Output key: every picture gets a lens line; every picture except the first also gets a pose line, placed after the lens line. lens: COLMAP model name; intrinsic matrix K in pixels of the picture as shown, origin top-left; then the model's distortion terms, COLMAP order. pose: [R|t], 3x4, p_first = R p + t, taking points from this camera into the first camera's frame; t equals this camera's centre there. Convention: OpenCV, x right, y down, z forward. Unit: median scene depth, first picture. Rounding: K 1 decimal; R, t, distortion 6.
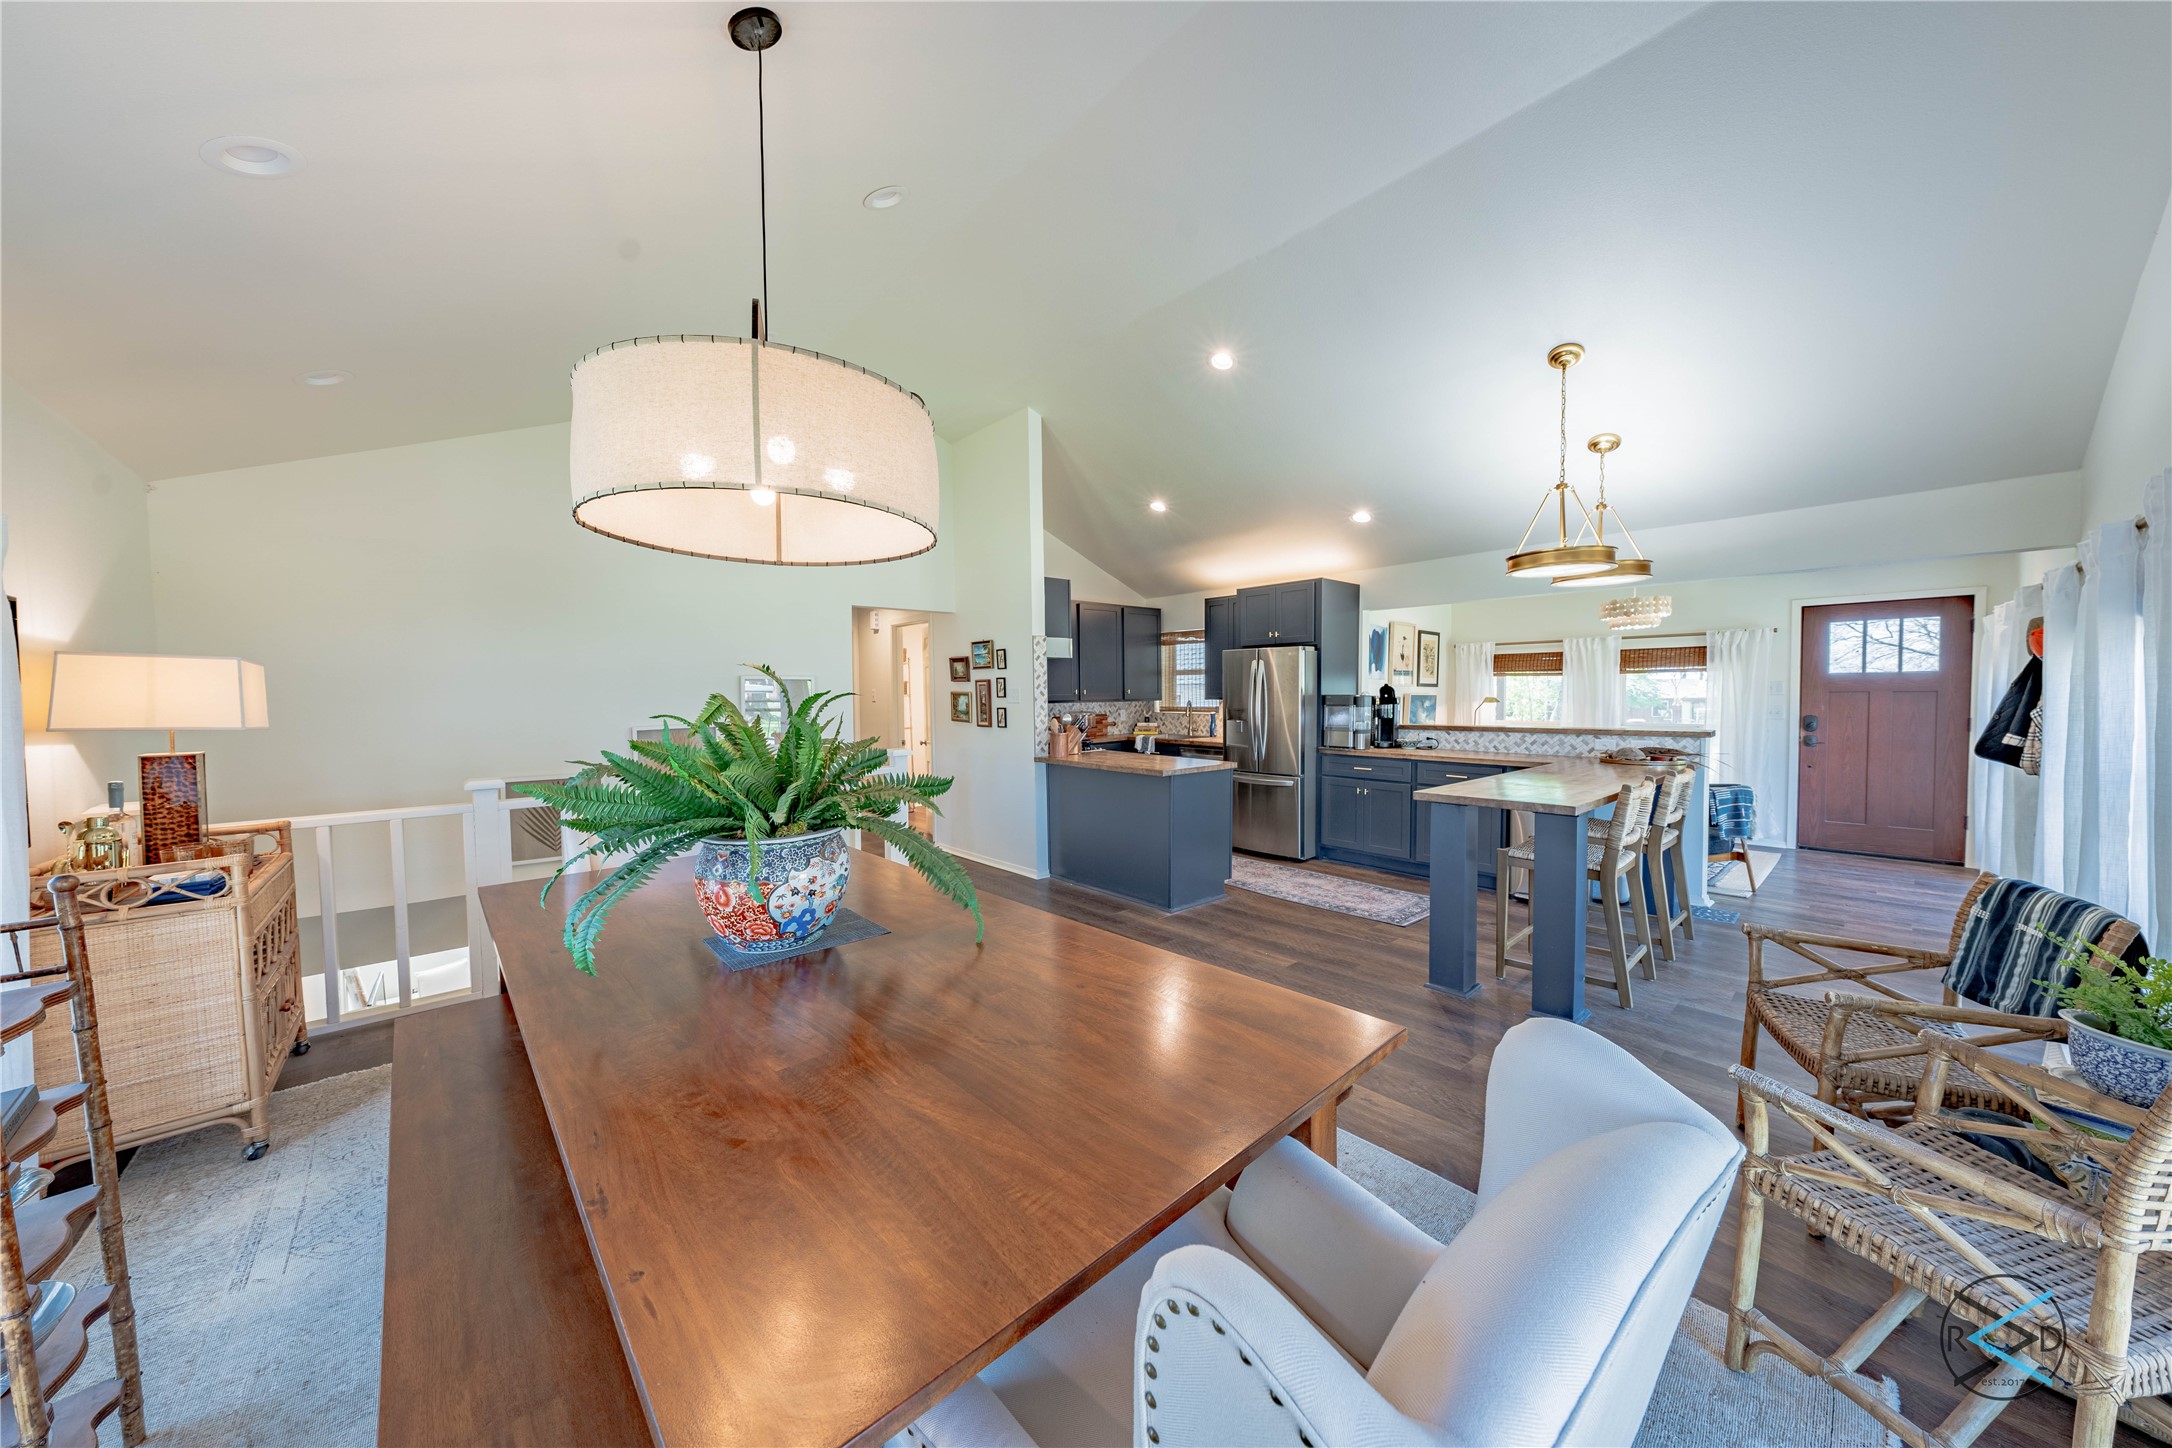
lens RADIAL K [[749.0, 0, 1077.7], [0, 749.0, 714.3], [0, 0, 1]] dist [-0.005115, -0.000107]
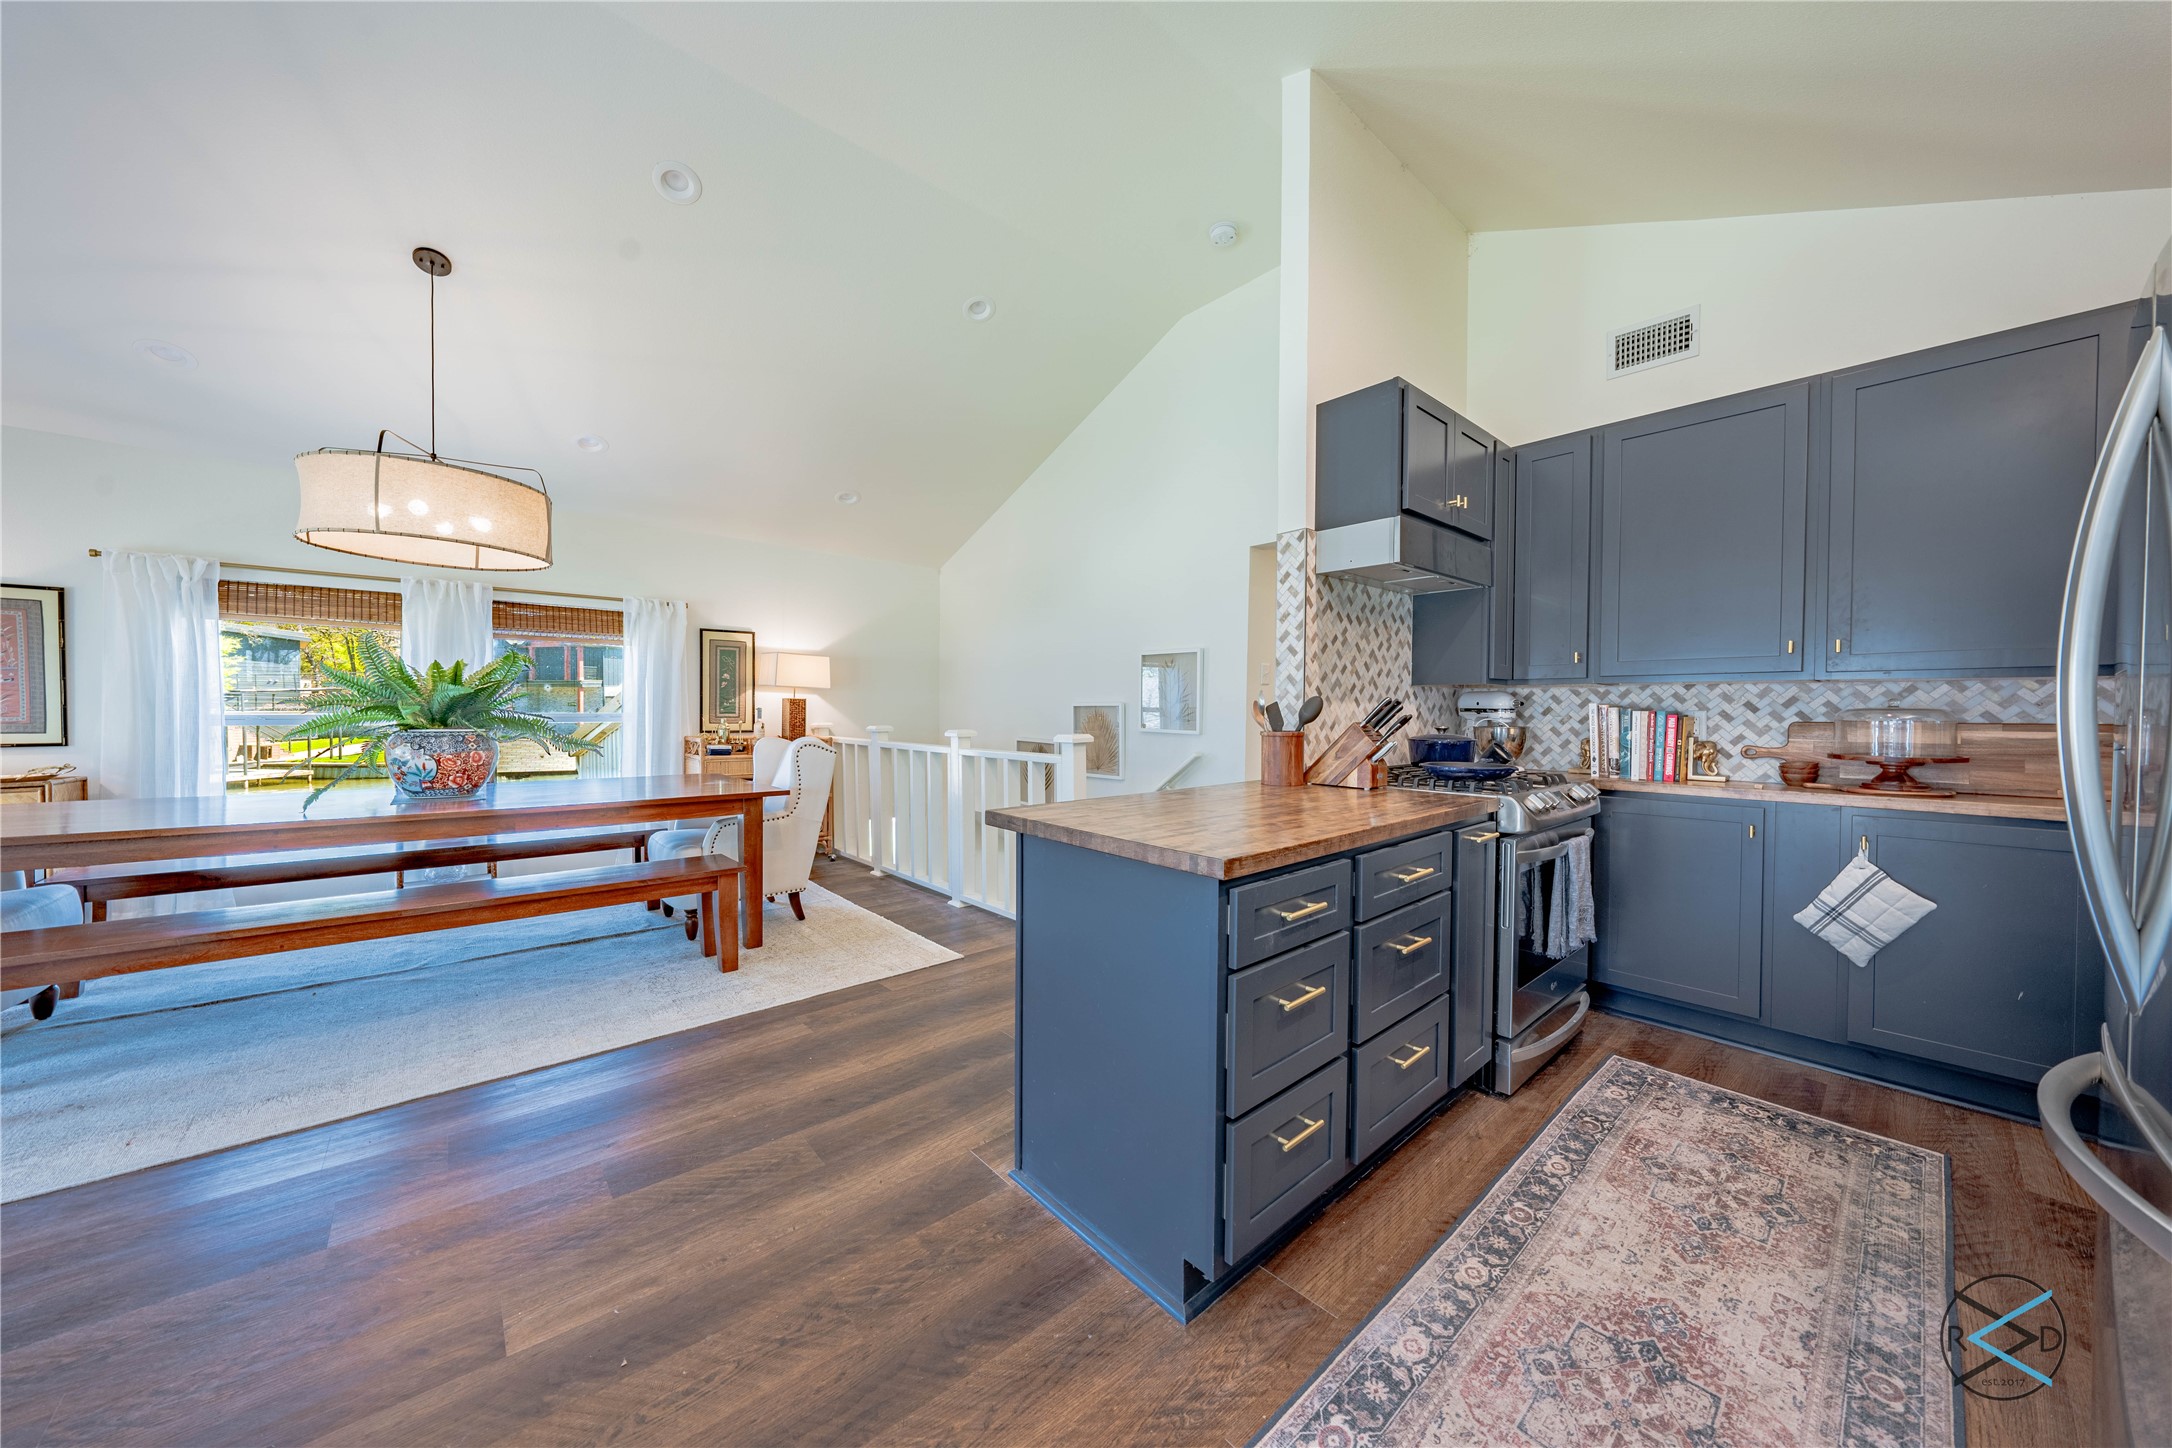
lens RADIAL K [[749.0, 0, 1077.7], [0, 749.0, 714.3], [0, 0, 1]] dist [-0.005115, -0.000107]
pose [[-0.013706, 0.020613, -0.999694, 0.402998], [-0.042465, 0.998873, 0.021178, 0.008131], [0.999004, 0.042743, -0.012815, 0.804895]]
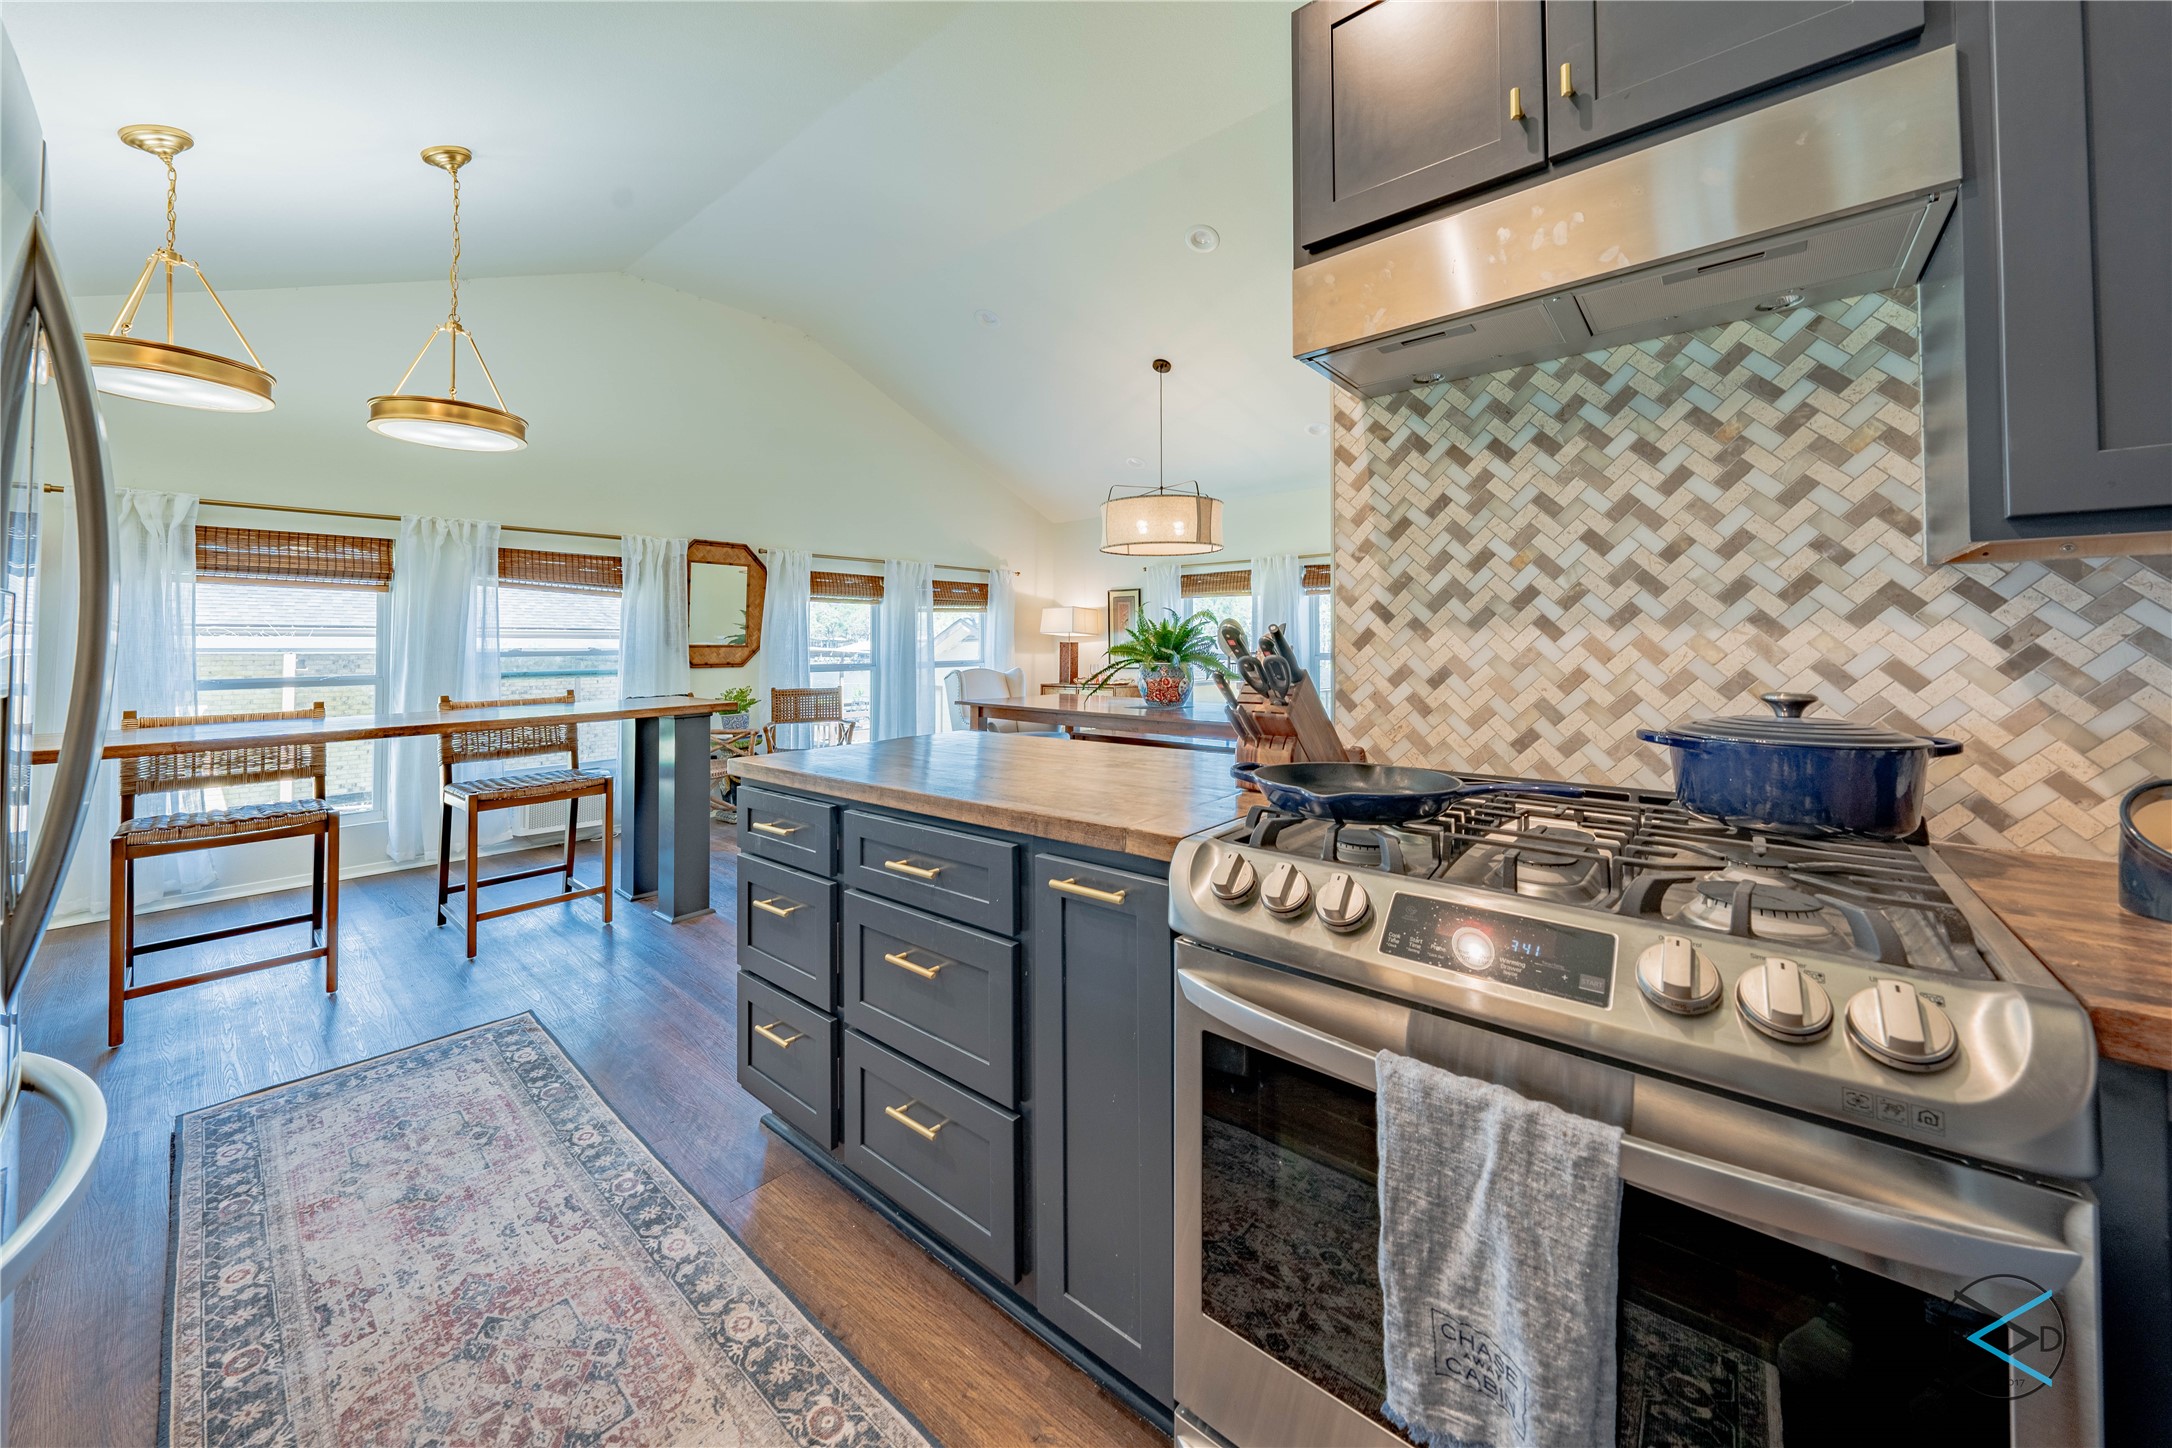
lens RADIAL K [[744.1, 0, 1088.4], [0, 744.1, 634.5], [0, 0, 1]] dist [-0.028009, 0.000046]
pose [[-0.988162, 0.009229, -0.153138, 0.079648], [0.007999, 0.999931, 0.008648, 0.002038], [0.153207, 0.007321, -0.988167, 1.163872]]
